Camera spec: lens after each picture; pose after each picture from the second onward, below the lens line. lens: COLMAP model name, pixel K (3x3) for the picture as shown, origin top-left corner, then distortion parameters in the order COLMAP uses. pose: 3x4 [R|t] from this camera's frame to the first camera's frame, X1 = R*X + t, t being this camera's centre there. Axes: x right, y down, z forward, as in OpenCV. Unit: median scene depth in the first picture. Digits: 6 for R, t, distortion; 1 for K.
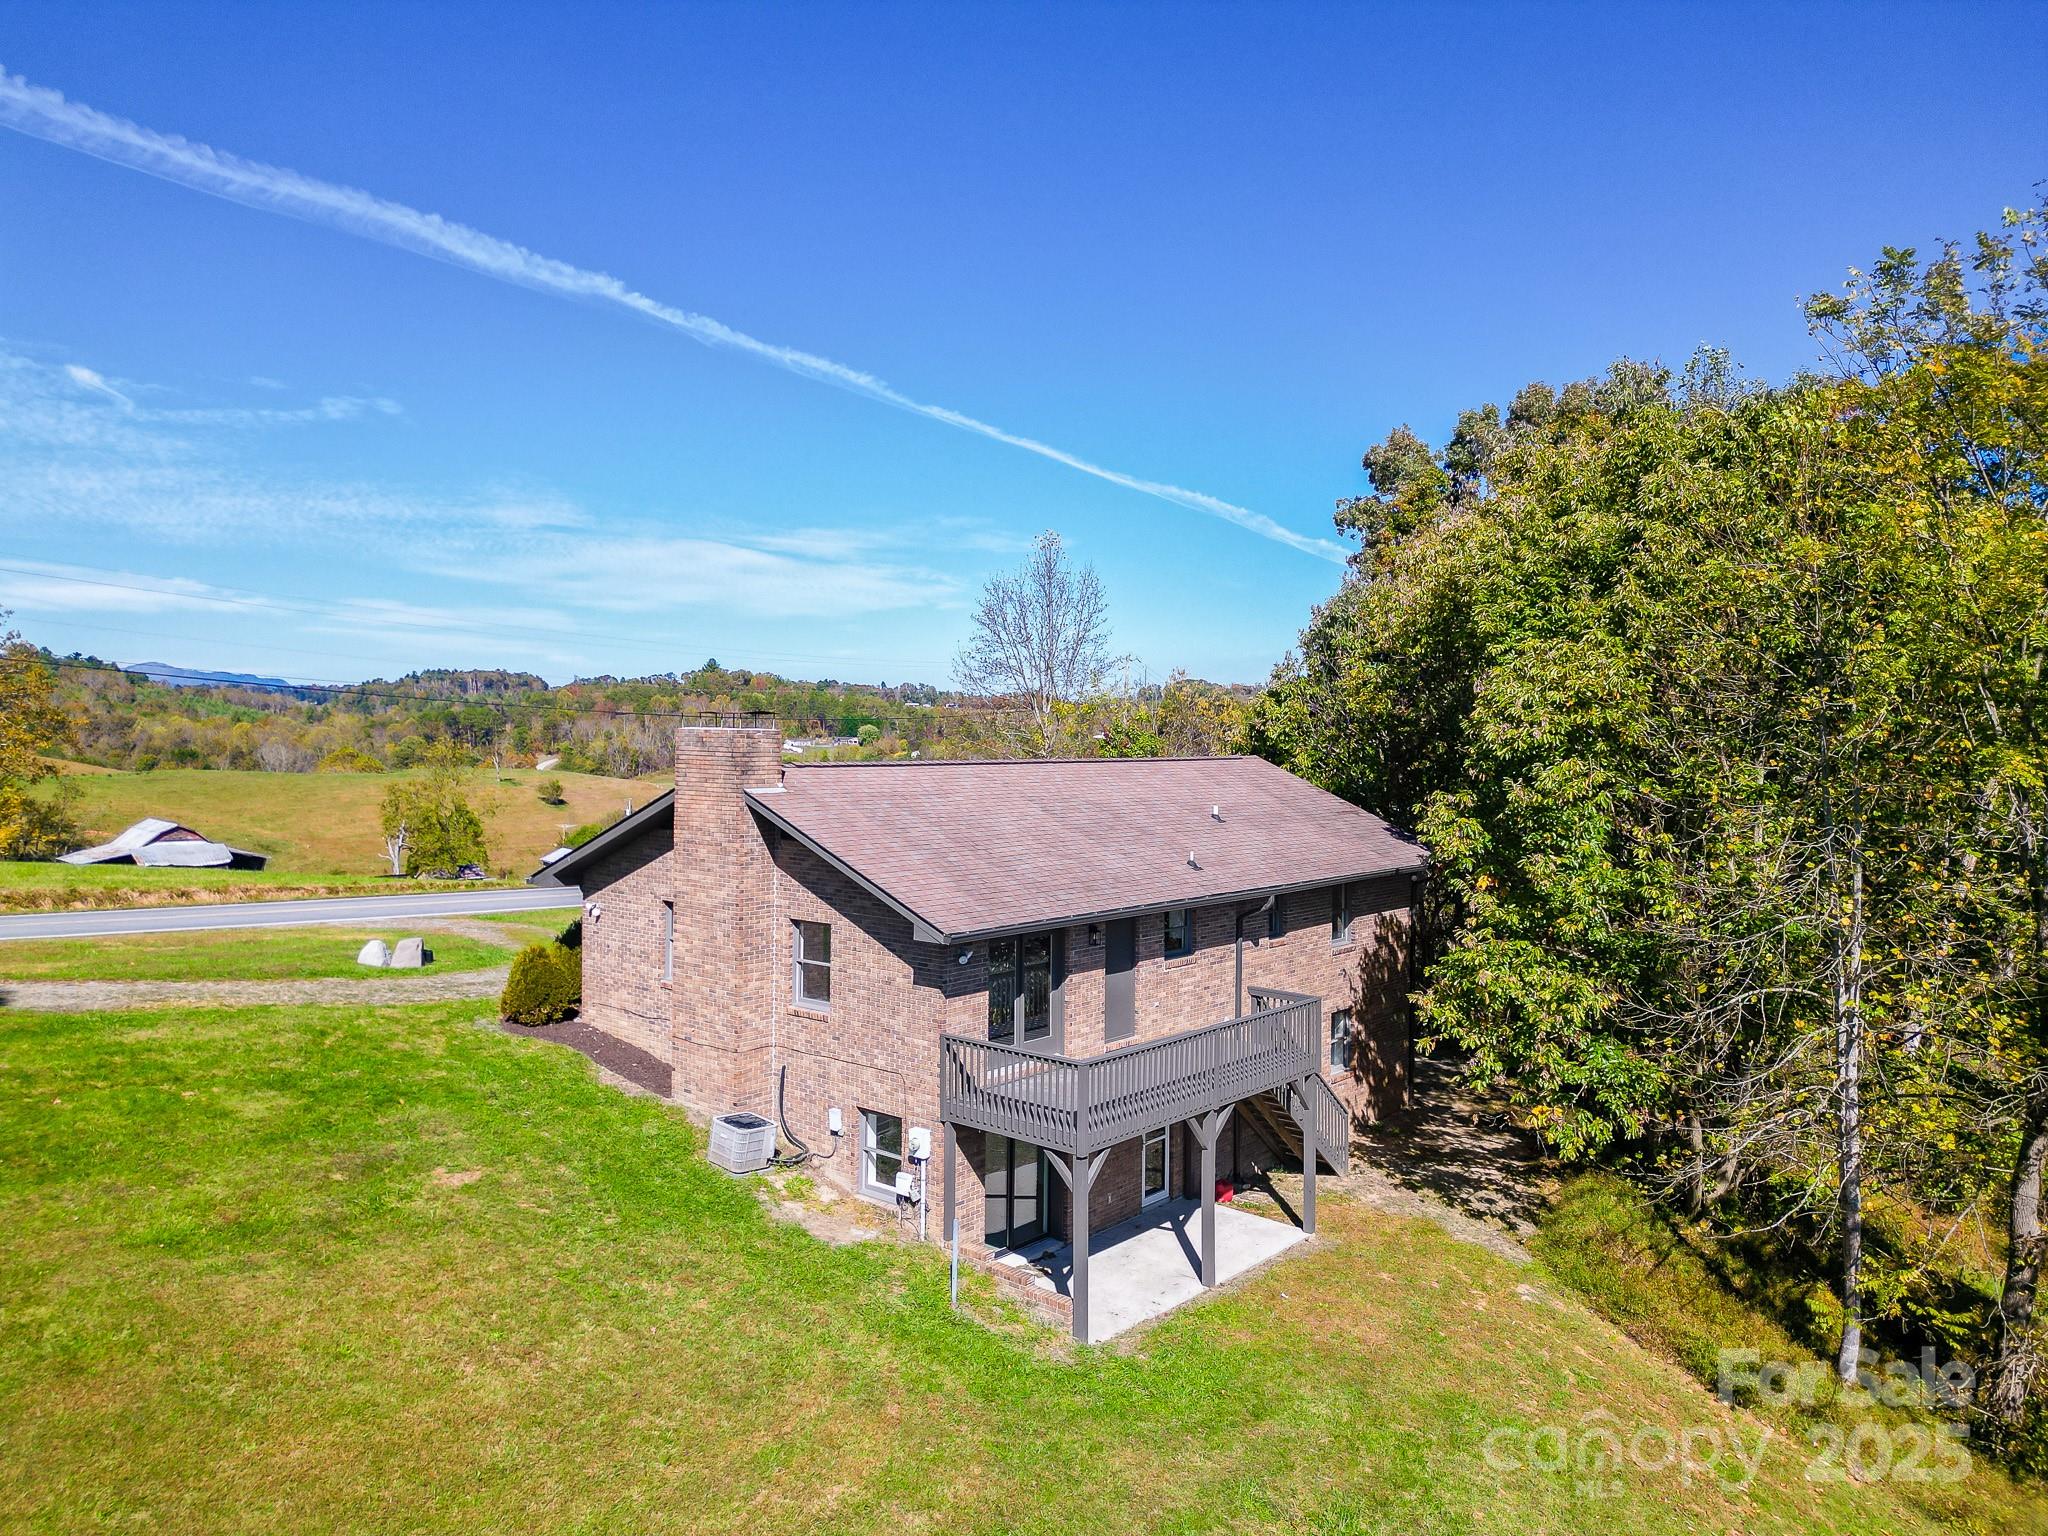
lens RADIAL K [[1407.2, 0, 1023.8], [0, 1407.2, 771.4], [0, 0, 1]] dist [0.043226, -0.024418]
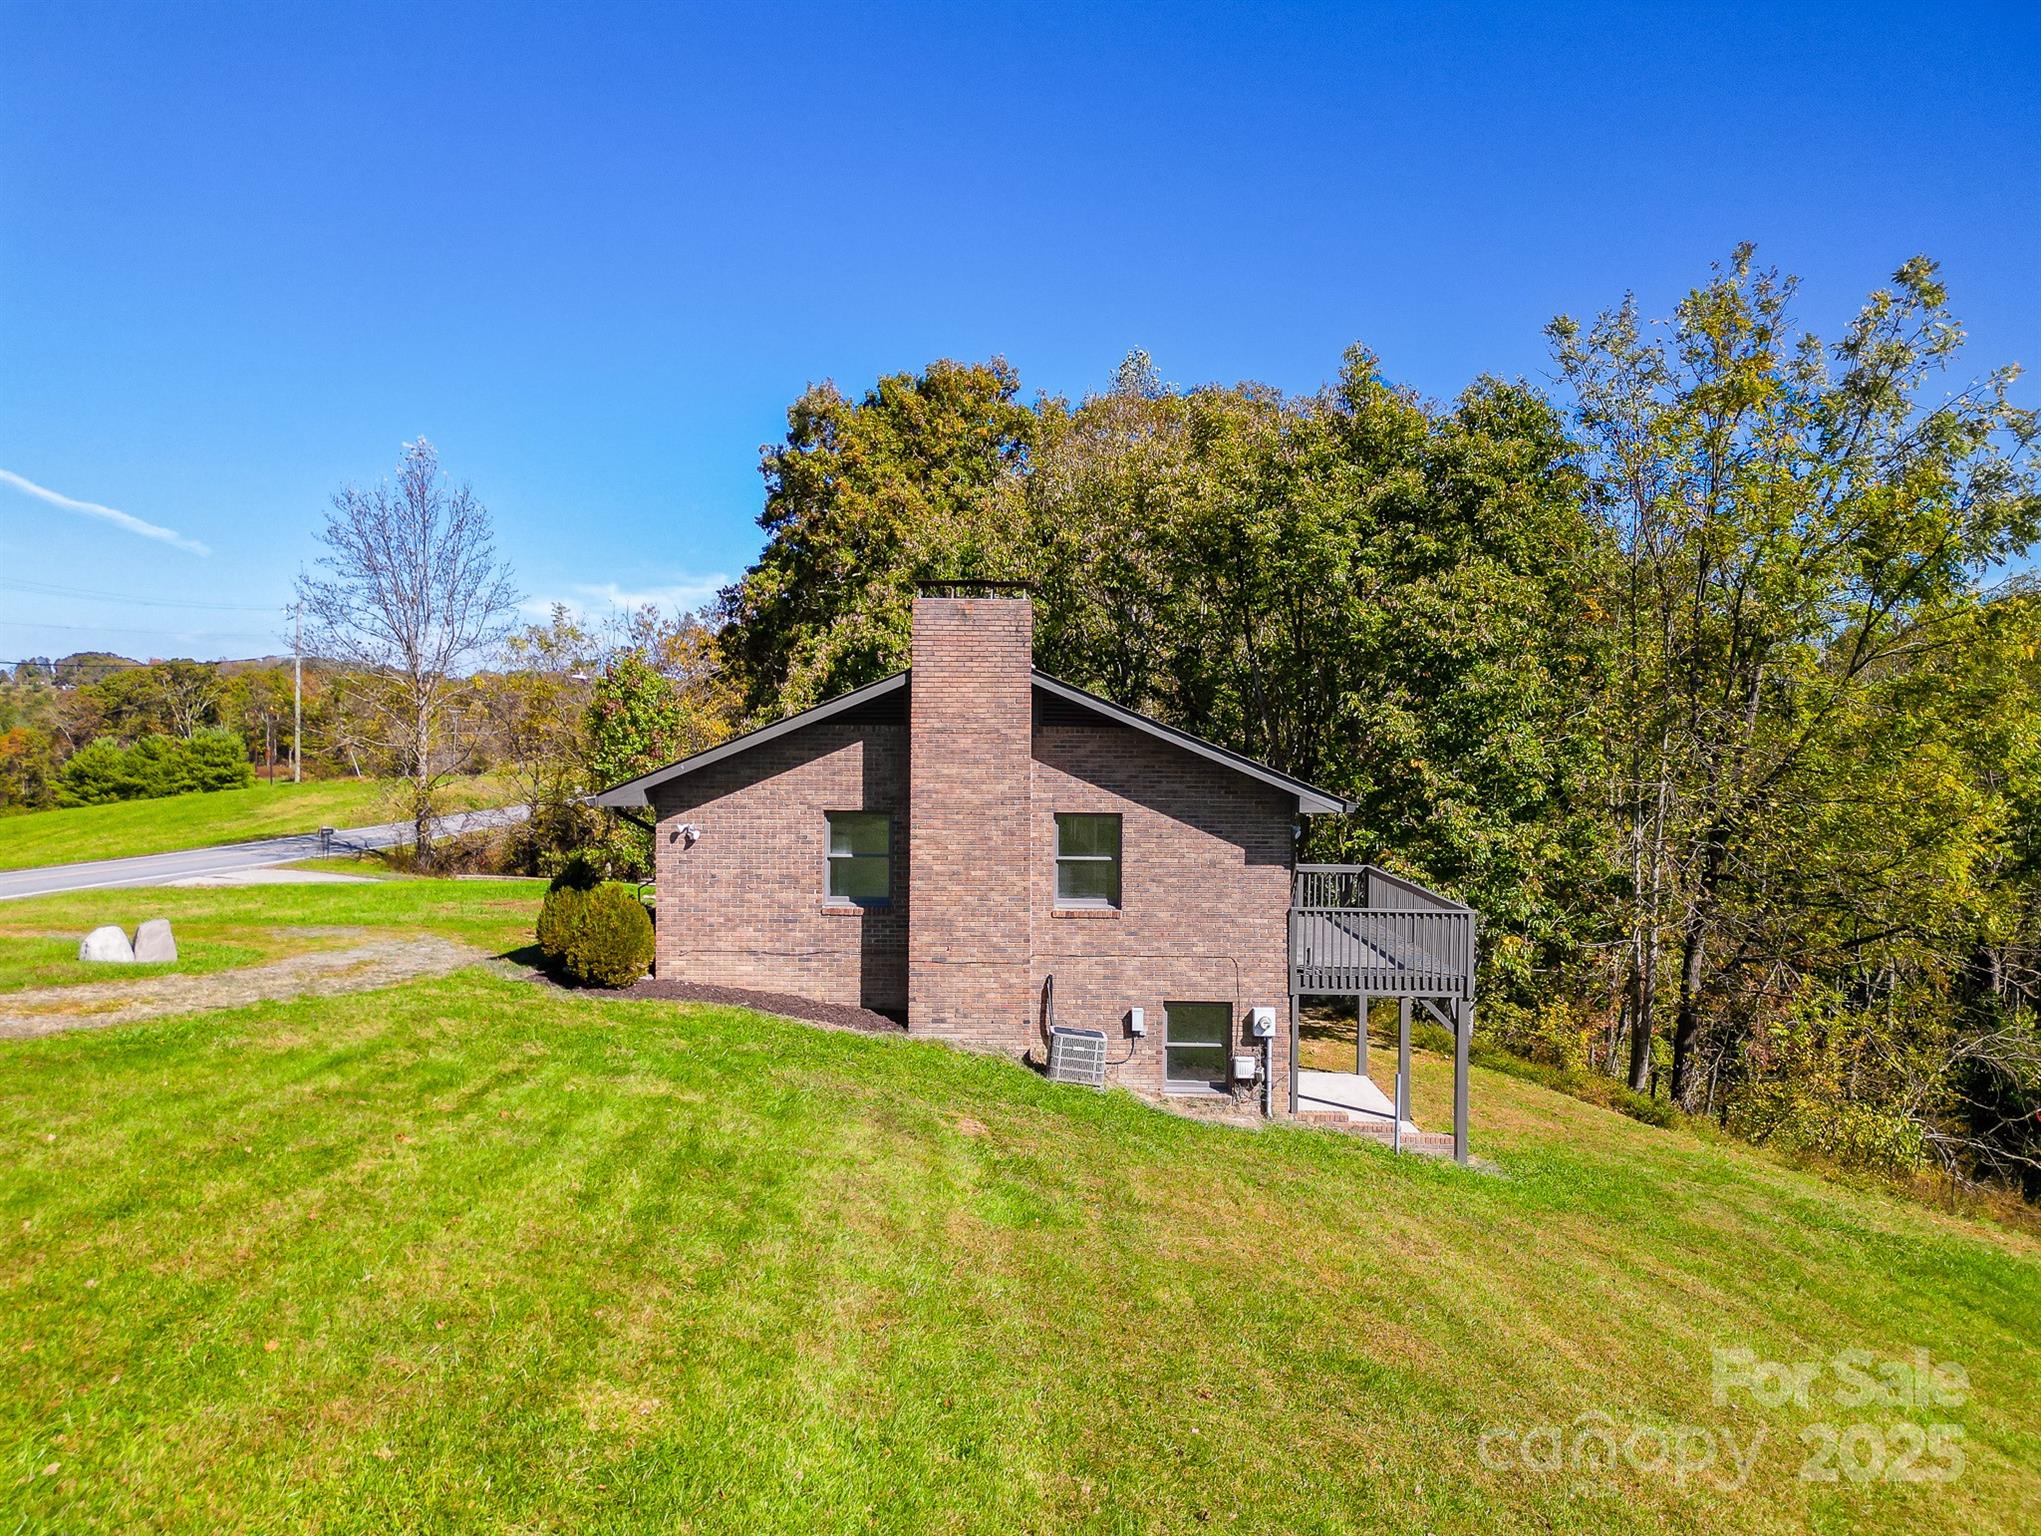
lens RADIAL K [[1444.7, 0, 1020.5], [0, 1444.7, 768.0], [0, 0, 1]] dist [0.053075, -0.000605]
pose [[0.779938, -0.025139, 0.625352, -0.787701], [0.018943, 0.999683, 0.016561, 0.061704], [-0.625570, -0.001070, 0.780167, 0.297286]]
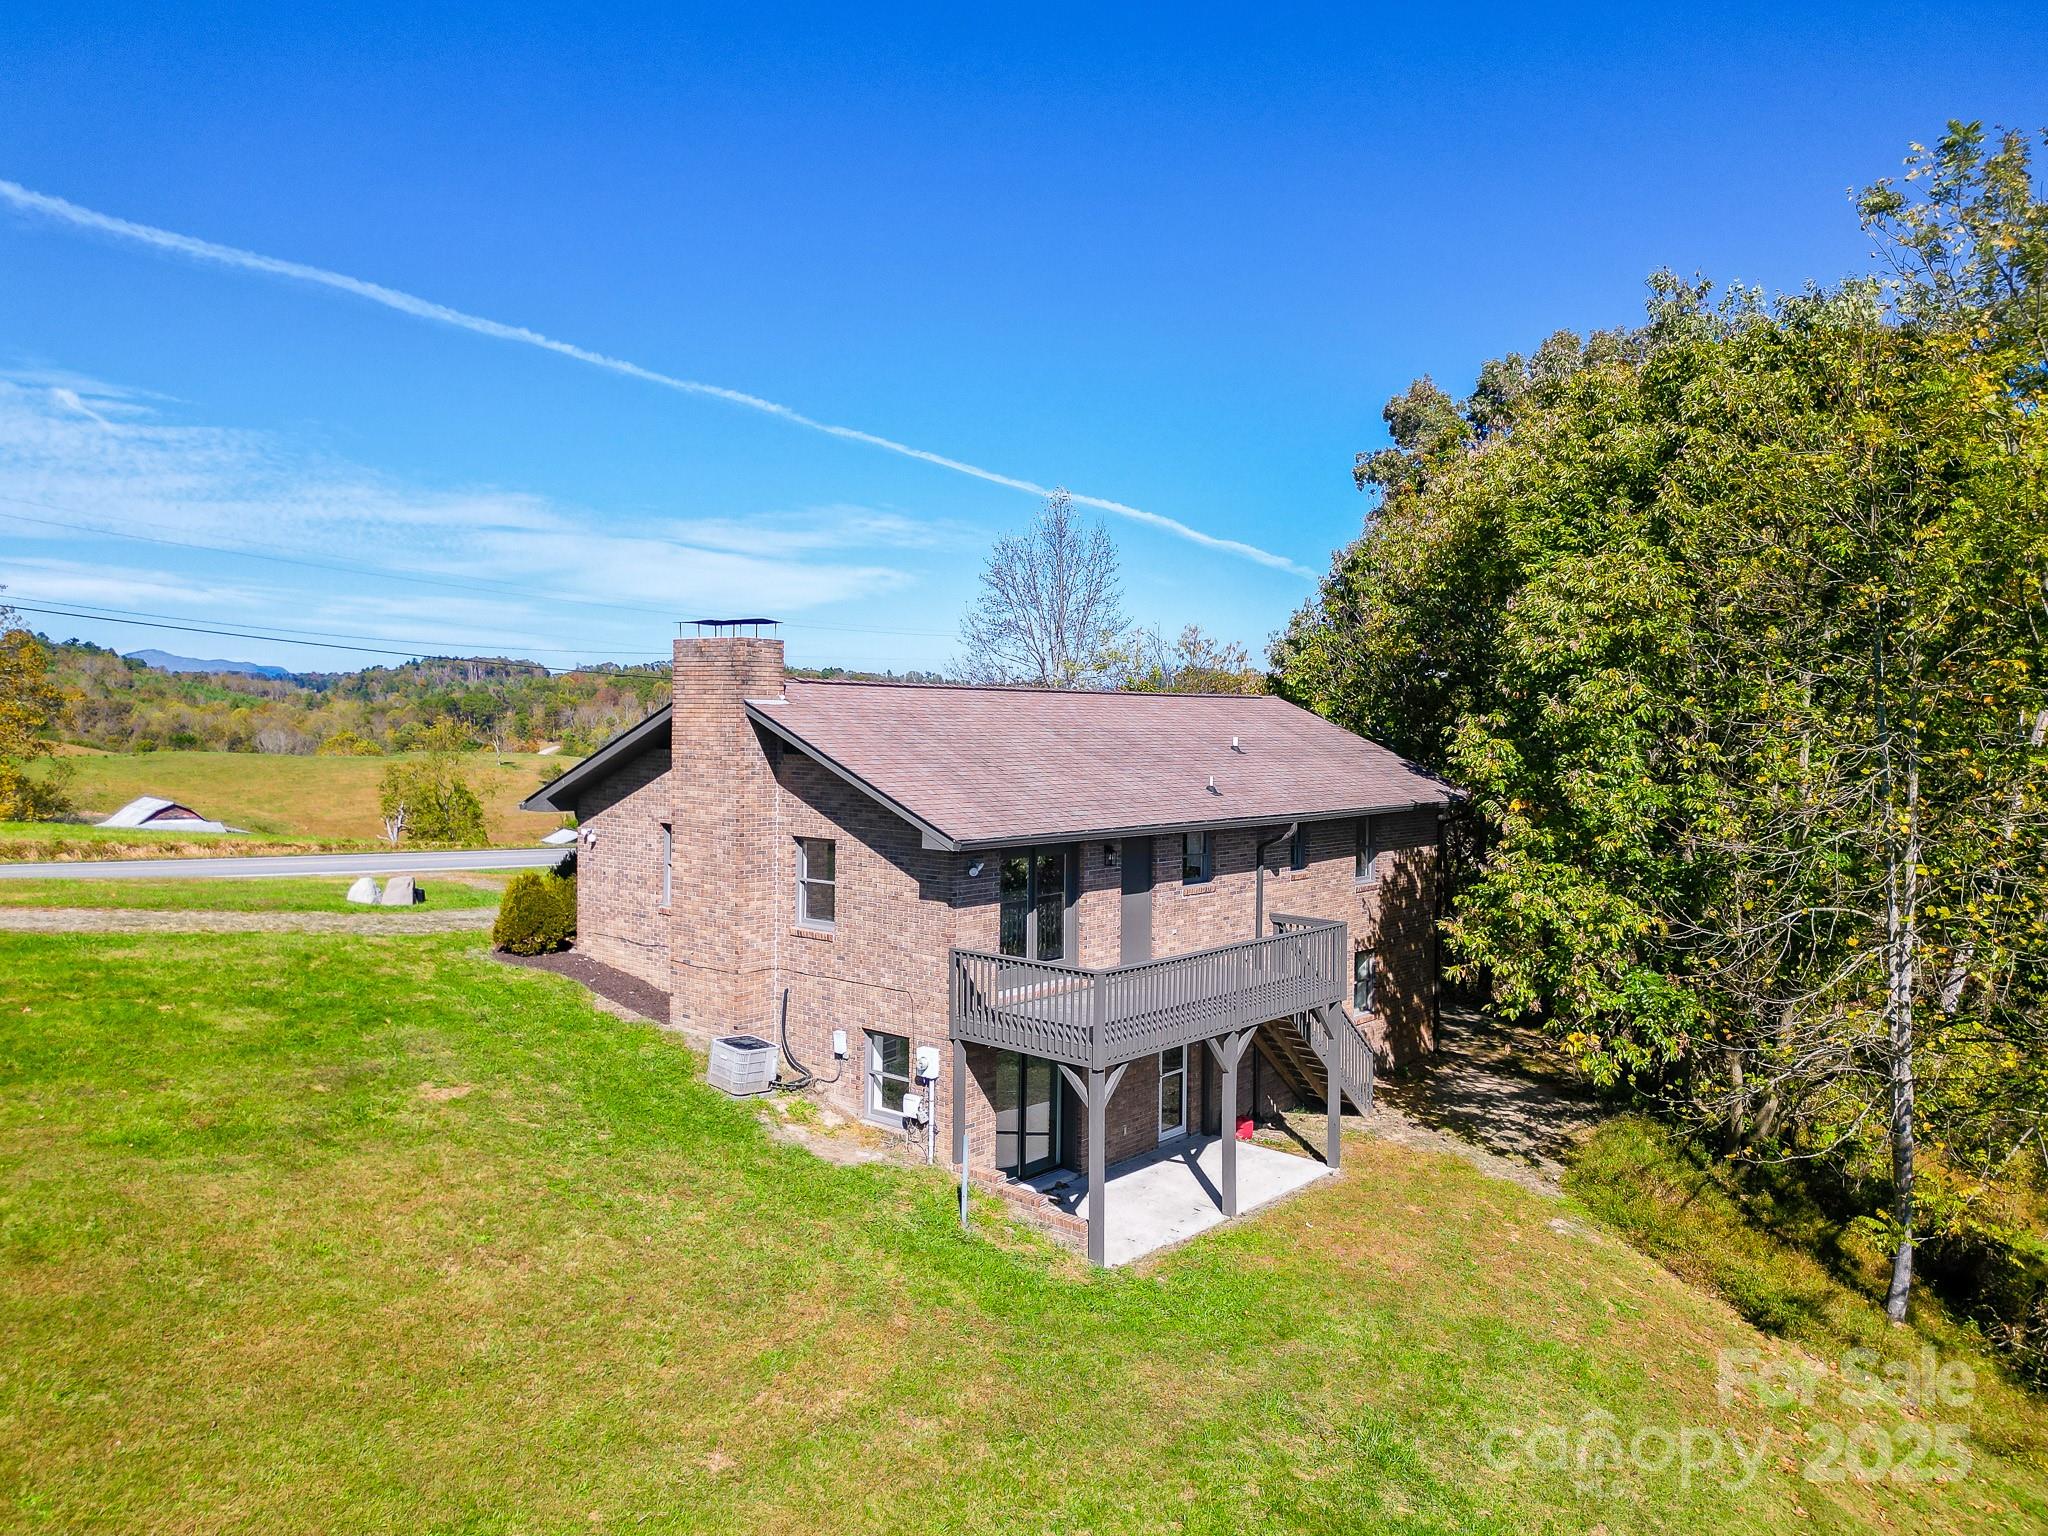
lens RADIAL K [[1427.6, 0, 1024.0], [0, 1427.6, 768.0], [0, 0, 1]] dist [0.048491, -0.034009]
pose [[0.999984, 0.001666, -0.005416, -0.003414], [-0.001634, 0.999981, 0.005977, 0.053927], [0.005426, -0.005968, 0.999967, 0.029424]]
